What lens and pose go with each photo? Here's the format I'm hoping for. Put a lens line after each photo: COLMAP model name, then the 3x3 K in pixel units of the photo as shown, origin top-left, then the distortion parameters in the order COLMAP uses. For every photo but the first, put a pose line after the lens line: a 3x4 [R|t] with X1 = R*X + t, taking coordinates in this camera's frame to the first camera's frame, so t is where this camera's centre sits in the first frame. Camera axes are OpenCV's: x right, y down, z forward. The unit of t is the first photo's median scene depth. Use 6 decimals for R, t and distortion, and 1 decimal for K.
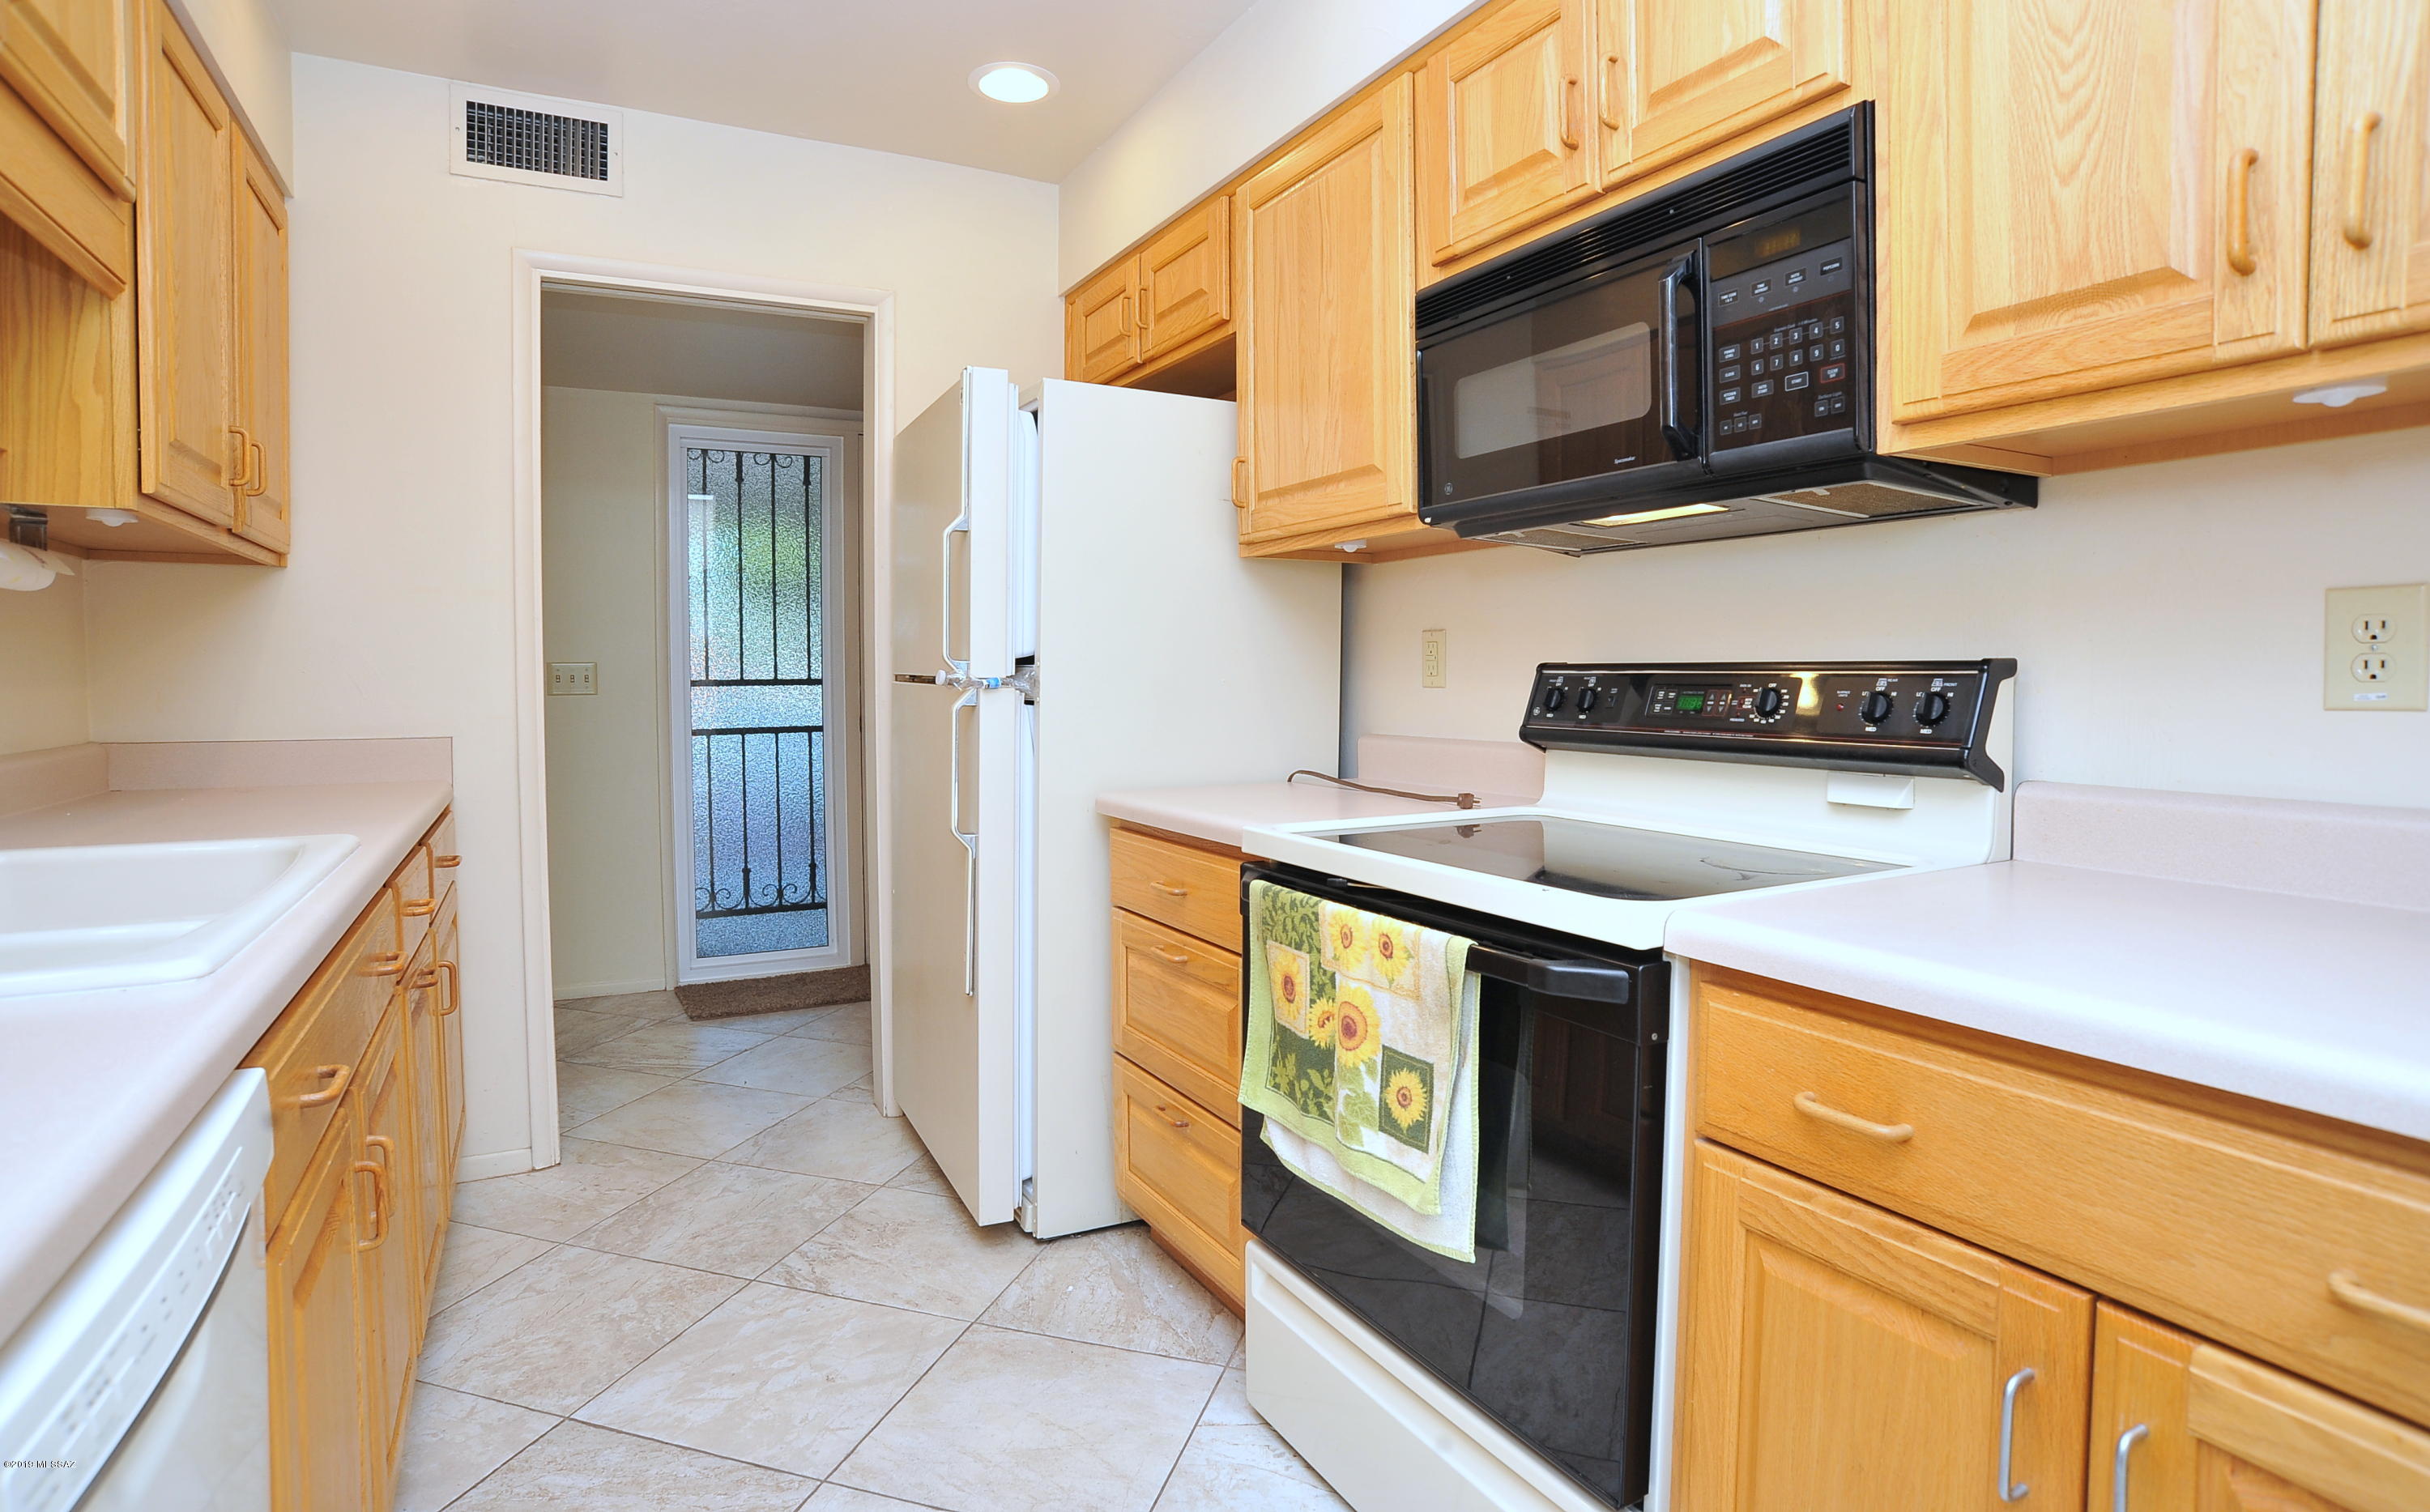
lens RADIAL K [[1264.5, 0, 1222.0], [0, 1264.5, 726.1], [0, 0, 1]] dist [-0.105536, 0.051741]
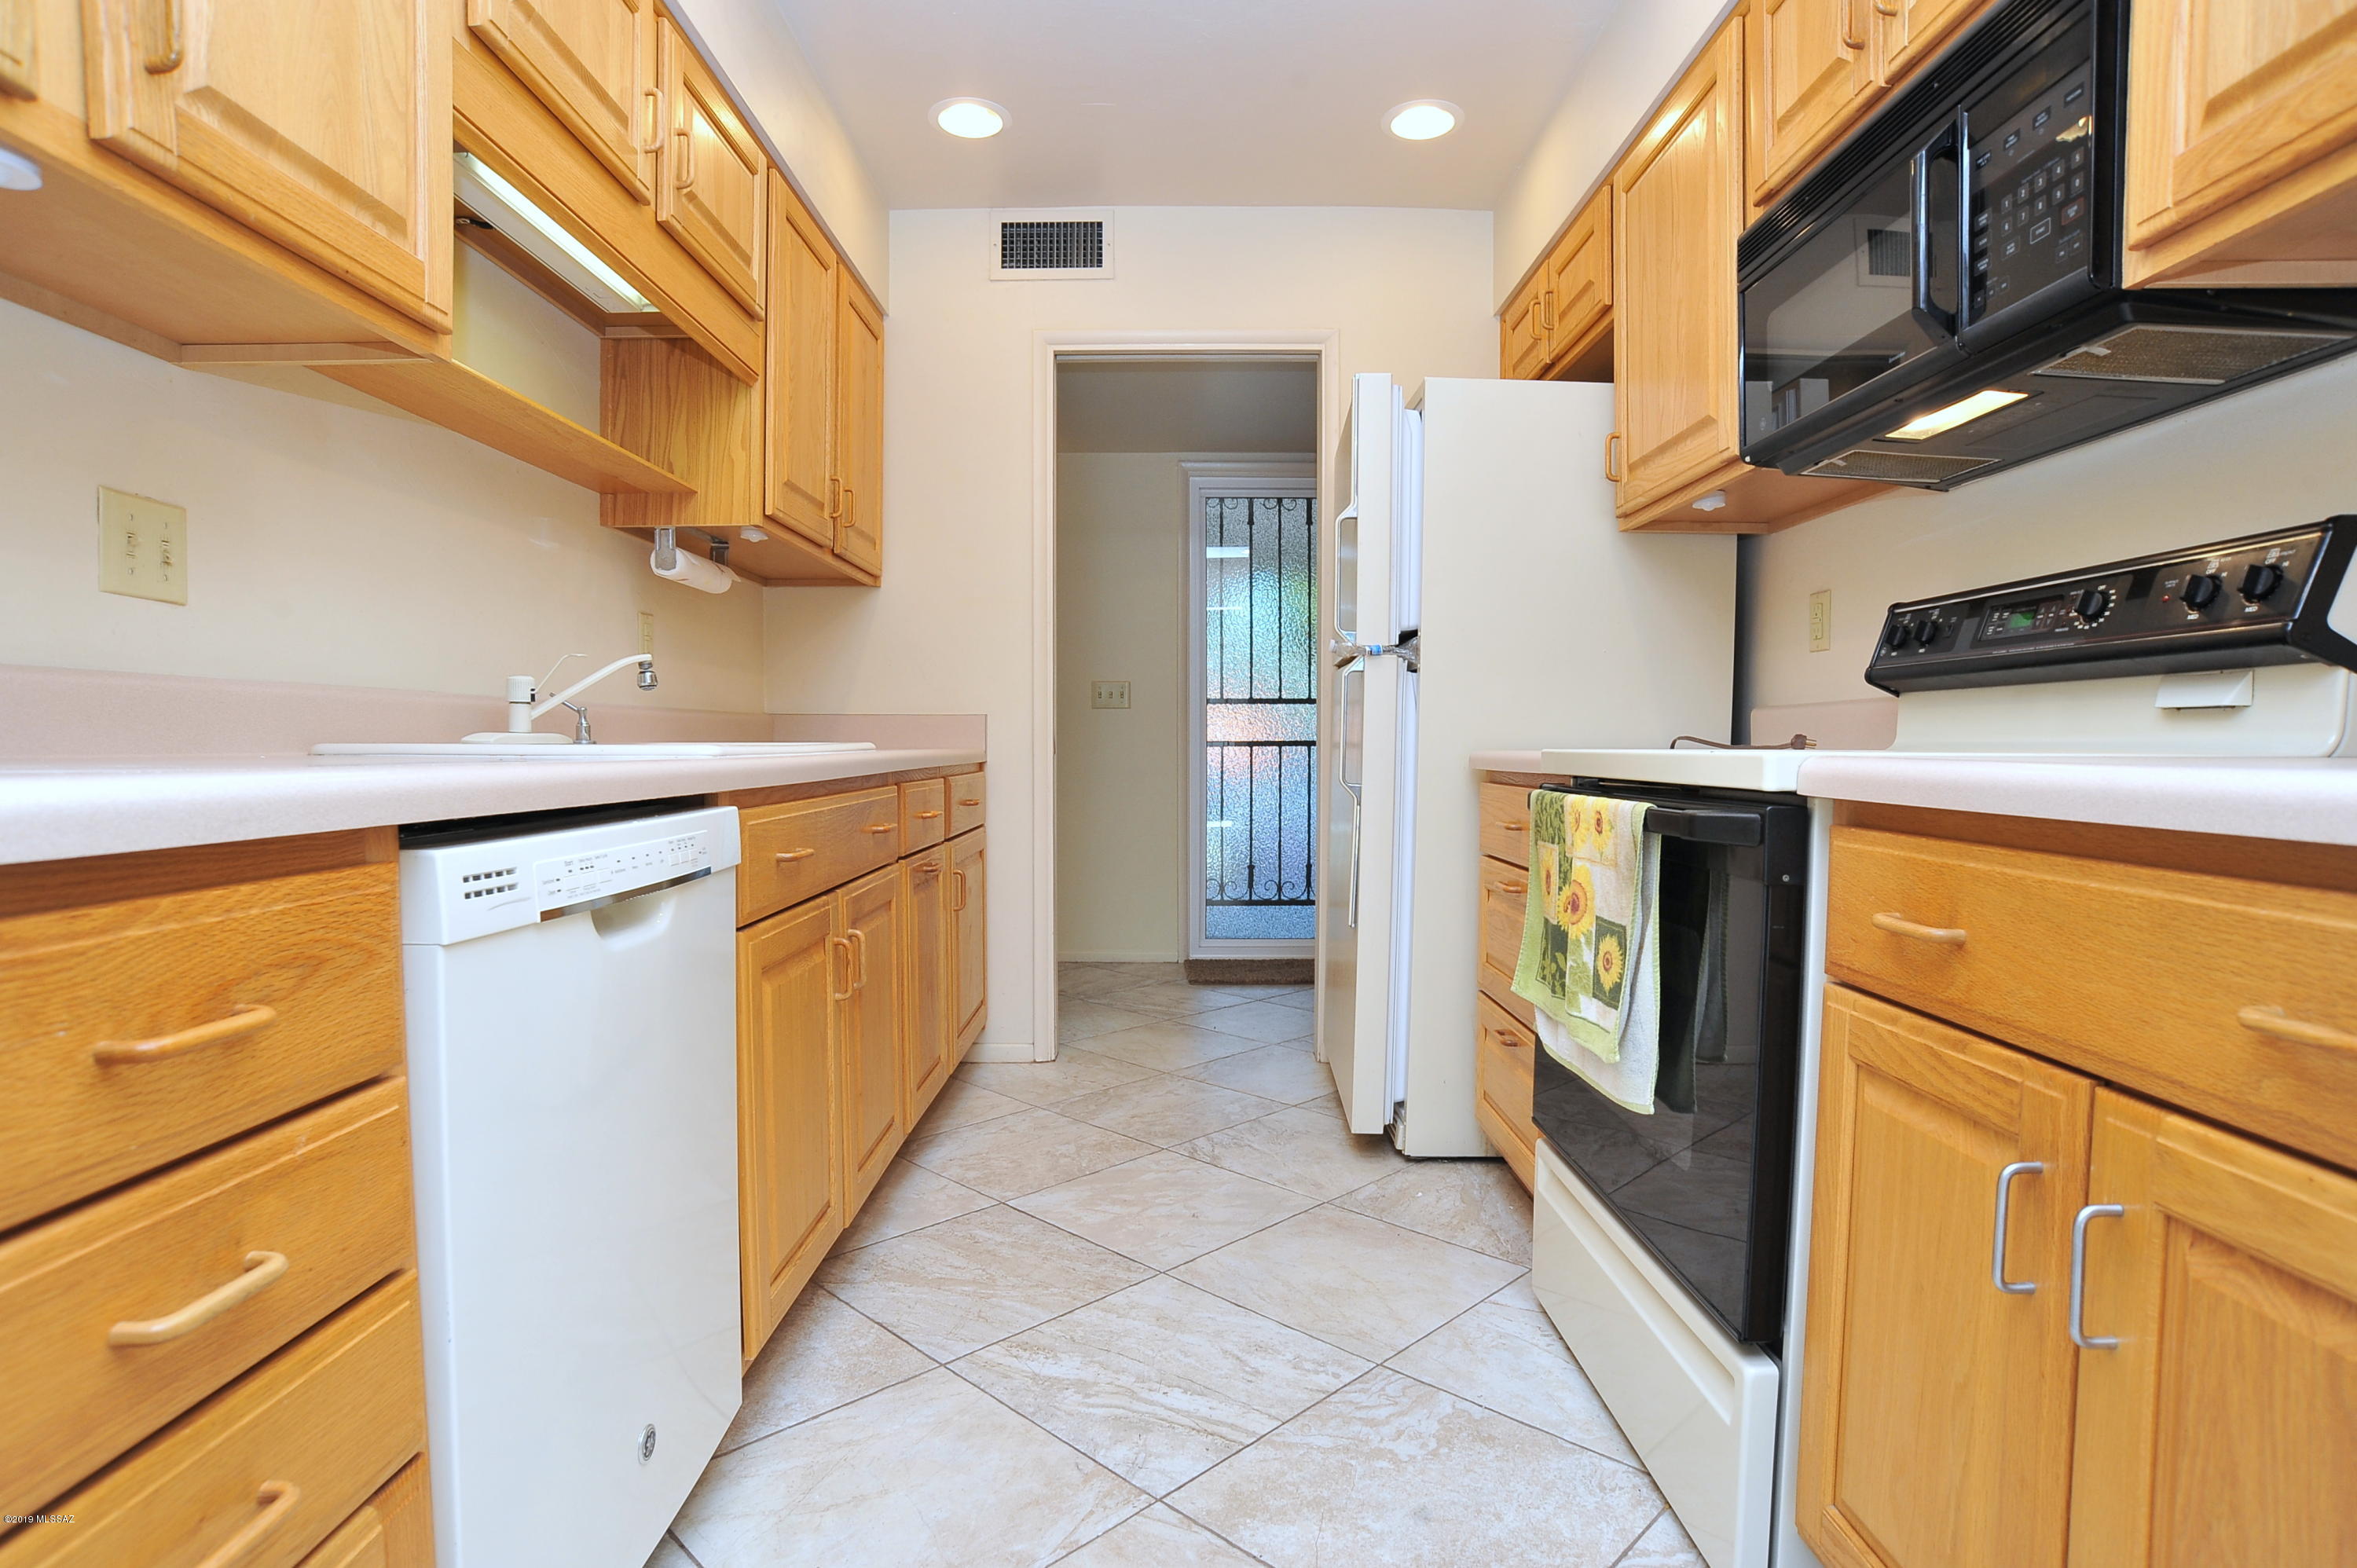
lens RADIAL K [[1243.5, 0, 1173.1], [0, 1243.5, 810.0], [0, 0, 1]] dist [-0.103317, 0.051242]
pose [[0.878780, 0.026613, -0.476485, 0.231084], [-0.021453, 0.999638, 0.016267, 0.114172], [0.476745, -0.004073, 0.879032, -0.078794]]
